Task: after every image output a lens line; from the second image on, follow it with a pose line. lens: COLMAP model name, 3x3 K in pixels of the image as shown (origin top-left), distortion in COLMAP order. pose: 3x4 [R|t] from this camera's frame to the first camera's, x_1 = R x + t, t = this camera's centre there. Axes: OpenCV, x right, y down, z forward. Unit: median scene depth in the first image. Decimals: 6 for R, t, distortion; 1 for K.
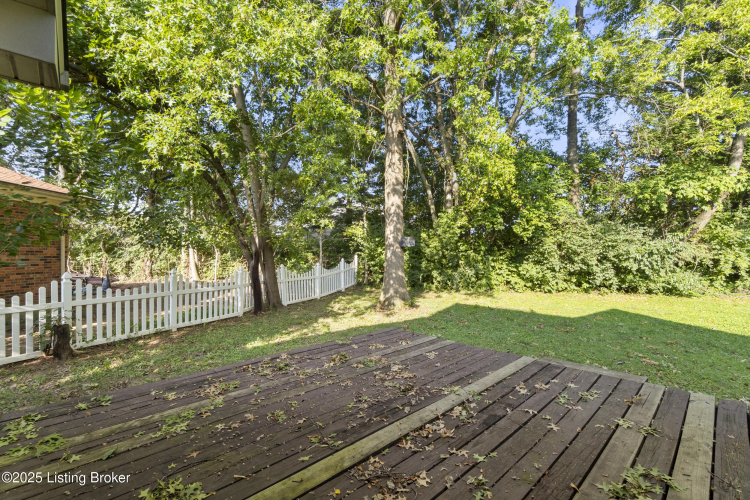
lens RADIAL K [[325.4, 0, 375.7], [0, 325.4, 253.5], [0, 0, 1]] dist [-0.007225, -0.000488]
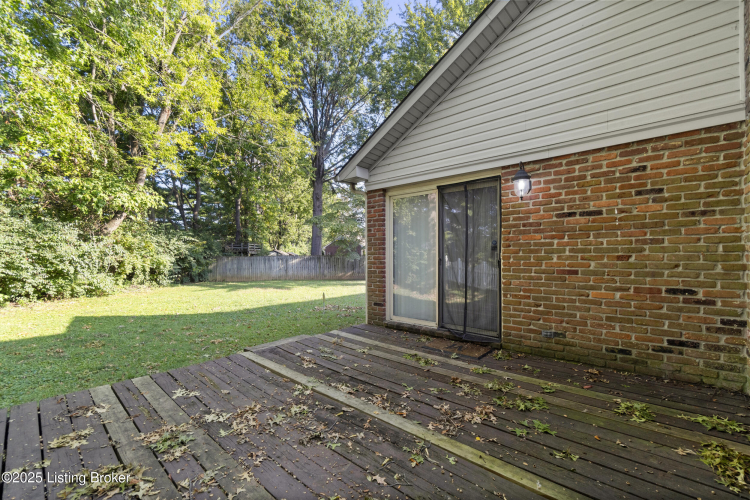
lens RADIAL K [[310.7, 0, 375.3], [0, 310.7, 253.9], [0, 0, 1]] dist [0.002408, 0.000062]
pose [[-0.102604, 0.017021, 0.994577, -0.580010], [-0.009223, 0.999794, -0.018062, 0.013477], [-0.994680, -0.011026, -0.102426, 0.679550]]
